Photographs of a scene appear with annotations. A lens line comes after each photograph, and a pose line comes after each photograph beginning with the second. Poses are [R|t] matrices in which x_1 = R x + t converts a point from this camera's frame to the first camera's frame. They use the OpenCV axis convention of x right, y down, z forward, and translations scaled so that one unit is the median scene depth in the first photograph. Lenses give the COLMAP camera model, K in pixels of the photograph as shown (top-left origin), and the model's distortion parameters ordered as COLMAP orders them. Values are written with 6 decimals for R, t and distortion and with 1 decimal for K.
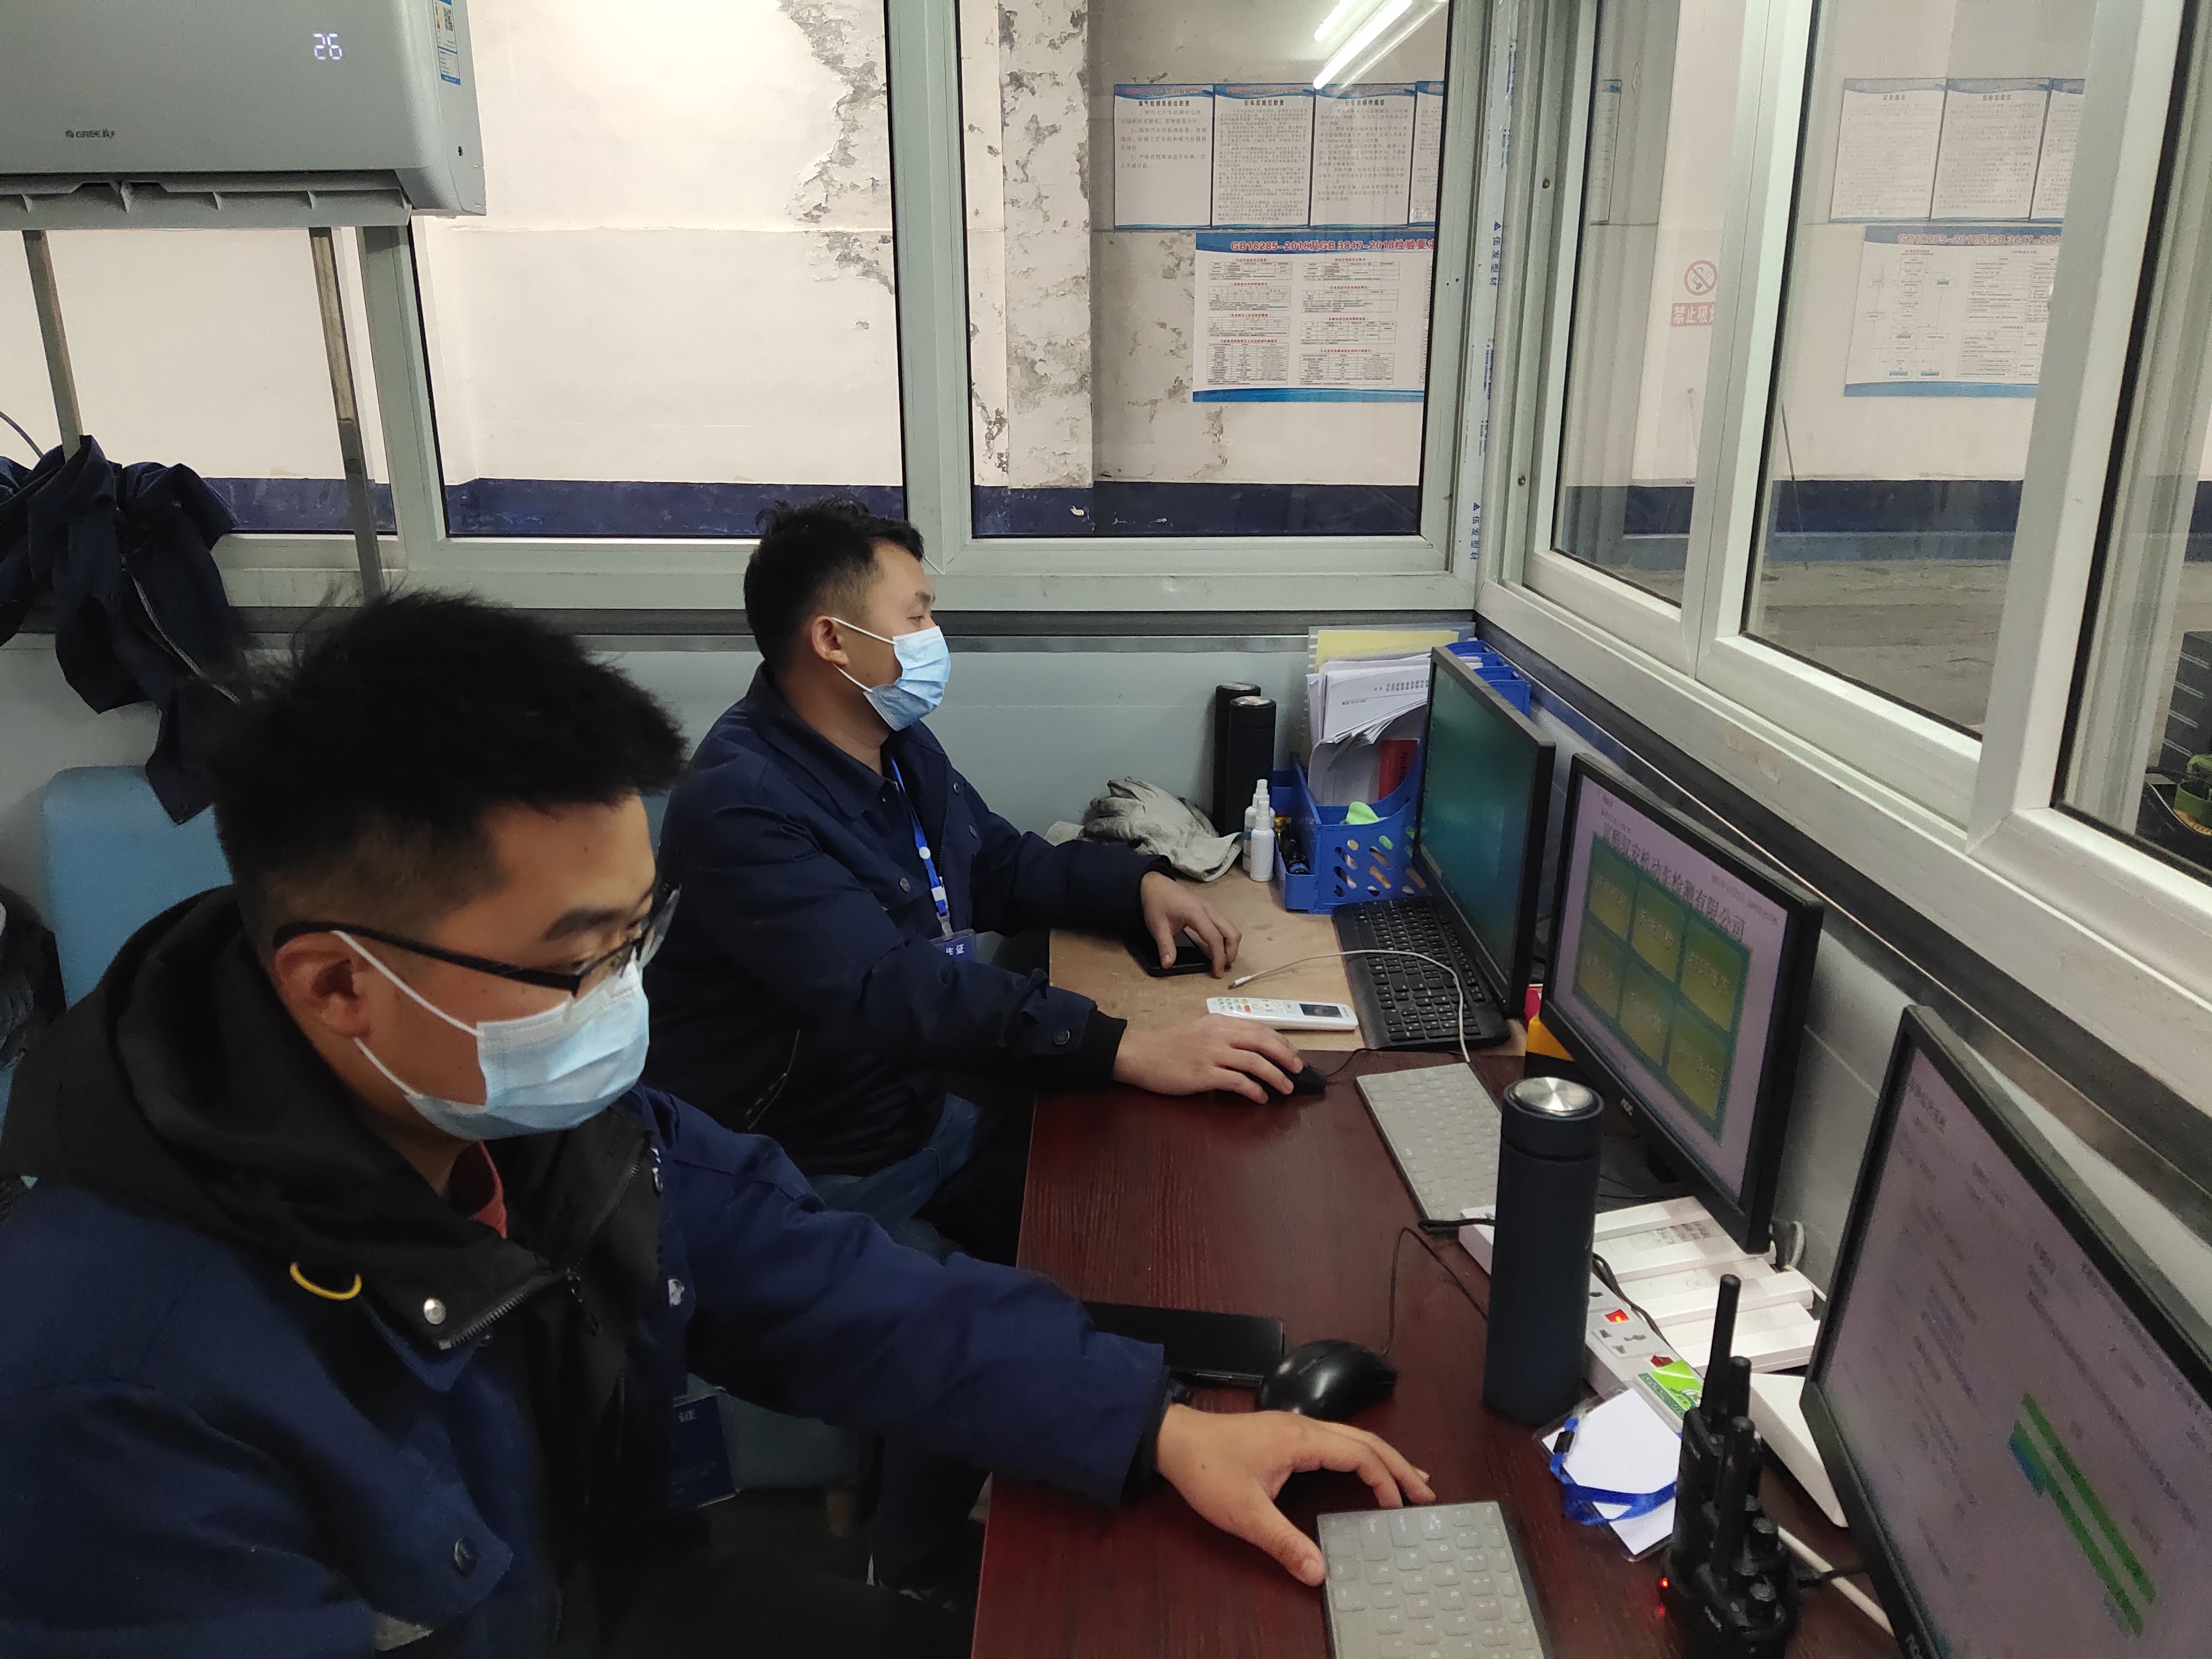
lens RADIAL K [[1636.4, 0, 1104.5], [0, 1636.4, 829.6], [0, 0, 1]] dist [0.034905, -0.006258]
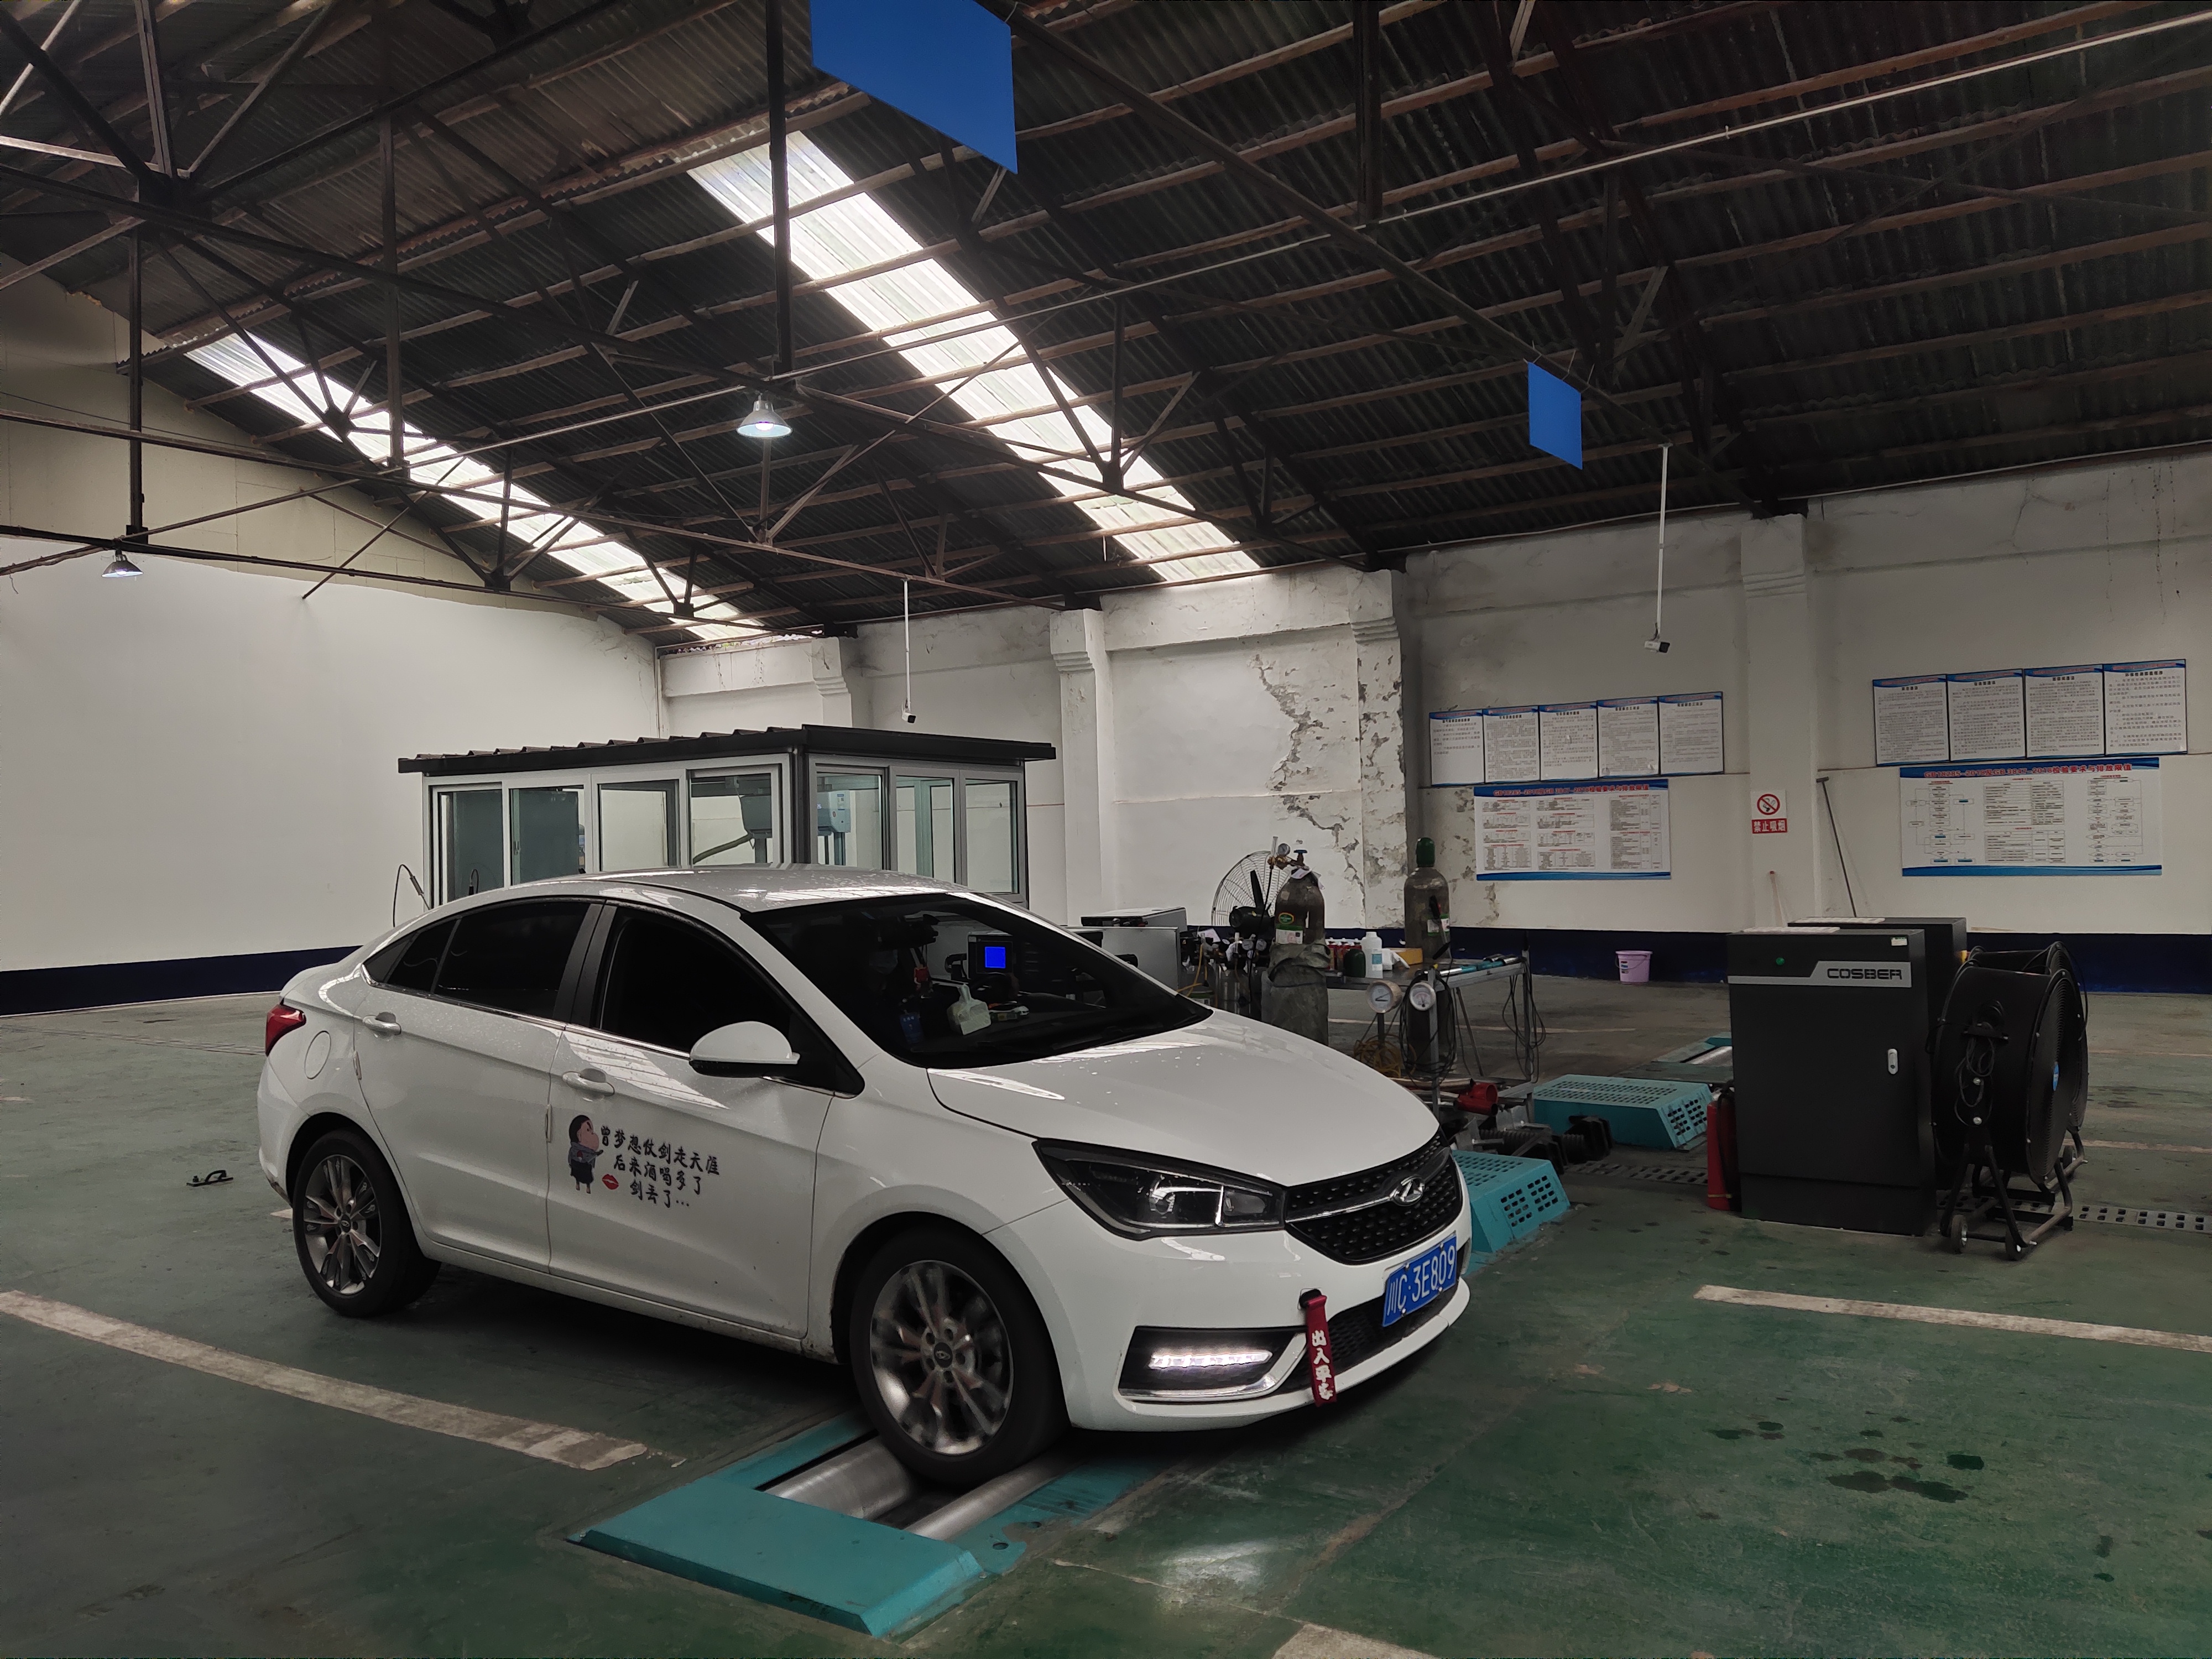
lens RADIAL K [[1636.4, 0, 1106.9], [0, 1636.4, 827.5], [0, 0, 1]] dist [0.034905, -0.006258]
pose [[0.817951, -0.025950, -0.574702, 0.739814], [-0.146717, 0.956539, -0.252007, 0.175044], [0.556265, 0.290448, 0.778595, -0.562837]]
